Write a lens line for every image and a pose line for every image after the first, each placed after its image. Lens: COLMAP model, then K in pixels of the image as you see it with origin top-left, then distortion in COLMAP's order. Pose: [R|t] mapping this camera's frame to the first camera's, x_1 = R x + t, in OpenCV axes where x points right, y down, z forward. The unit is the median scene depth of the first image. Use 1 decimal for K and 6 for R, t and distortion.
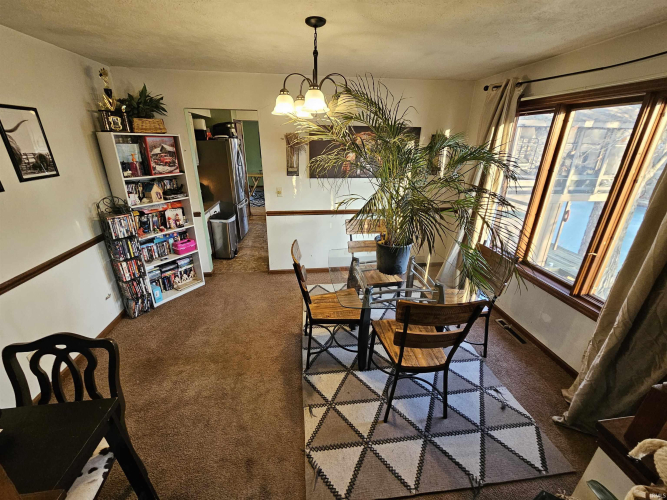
lens RADIAL K [[275.0, 0, 330.5], [0, 275.0, 248.4], [0, 0, 1]] dist [0.000315, 0.000274]
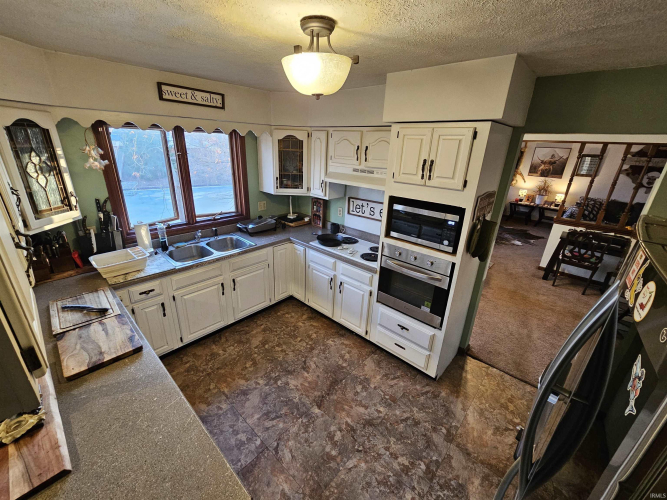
lens RADIAL K [[273.9, 0, 332.7], [0, 273.9, 246.9], [0, 0, 1]] dist [0.001381, 0.000745]
pose [[-0.650404, -0.301528, 0.697177, -0.710007], [0.238286, 0.790509, 0.564194, -1.078235], [-0.721245, 0.533082, -0.442300, 2.472657]]
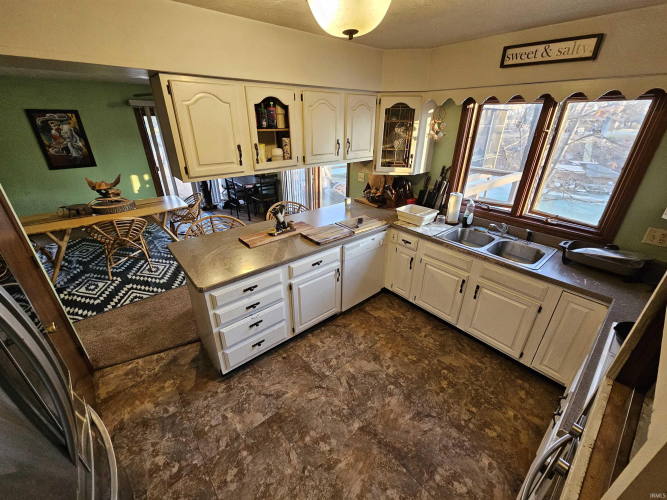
lens RADIAL K [[275.0, 0, 330.5], [0, 275.0, 248.4], [0, 0, 1]] dist [0.000315, 0.000274]
pose [[0.838170, -0.238375, 0.490559, -0.533216], [0.204722, 0.971171, 0.122129, -0.753580], [-0.505530, -0.001936, 0.862807, 1.744050]]
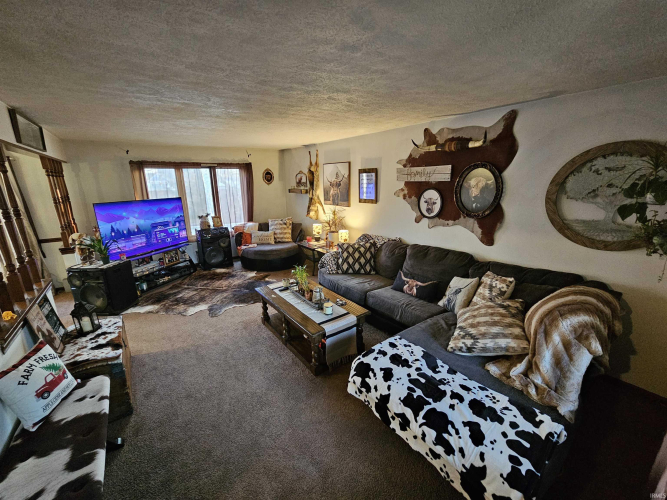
lens RADIAL K [[275.0, 0, 330.5], [0, 275.0, 248.4], [0, 0, 1]] dist [0.000315, 0.000274]
pose [[-0.486694, -0.217069, 0.846174, -1.781933], [0.332363, 0.849779, 0.409159, 0.117449], [-0.807876, 0.480372, -0.341437, -0.362345]]
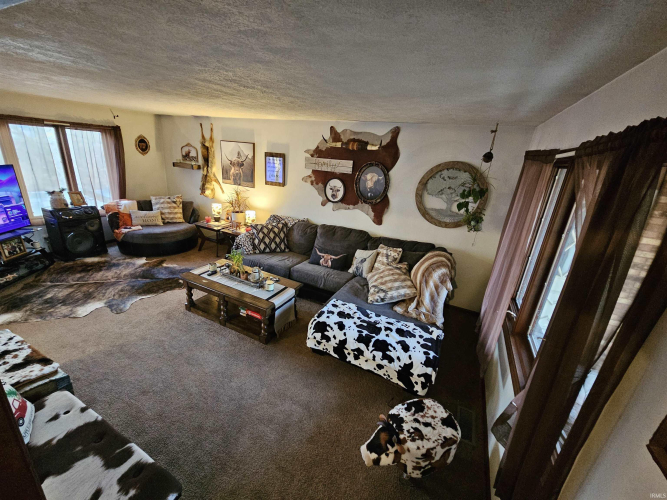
lens RADIAL K [[275.0, 0, 330.5], [0, 275.0, 248.4], [0, 0, 1]] dist [0.000315, 0.000274]
pose [[-0.830261, -0.251855, 0.497229, -1.694814], [0.120631, 0.789751, 0.601450, -0.100624], [-0.544165, 0.559341, -0.625317, -0.050777]]
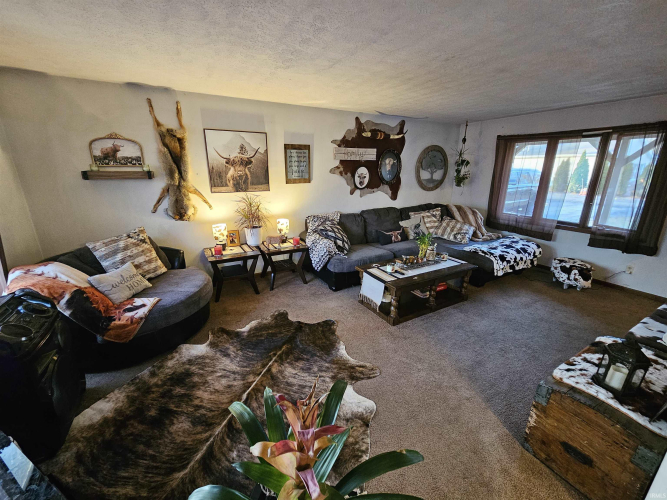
lens RADIAL K [[273.2, 0, 331.8], [0, 273.2, 250.0], [0, 0, 1]] dist [-0.001242, -0.000145]
pose [[-0.926471, 0.097708, -0.363462, 0.340010], [-0.148065, 0.793222, 0.590657, -0.008410], [0.346018, 0.601043, -0.720430, 0.230189]]
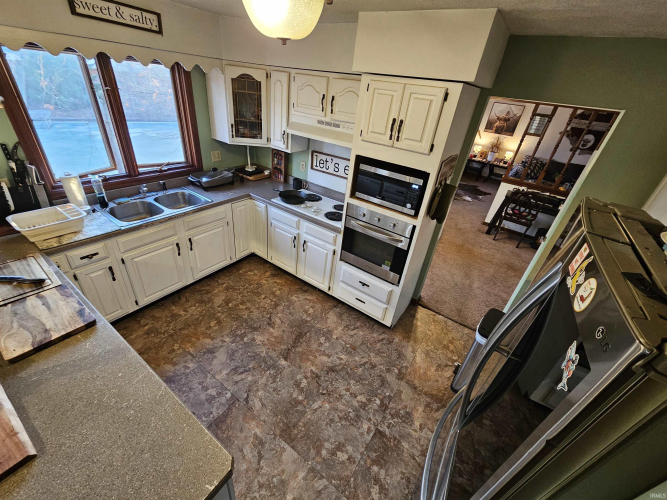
lens RADIAL K [[273.9, 0, 332.7], [0, 273.9, 246.9], [0, 0, 1]] dist [0.001381, 0.000745]
pose [[-0.740325, -0.418509, 0.526088, -0.674564], [0.138132, 0.671178, 0.728313, -1.108678], [-0.657904, 0.611858, -0.439080, 2.459013]]
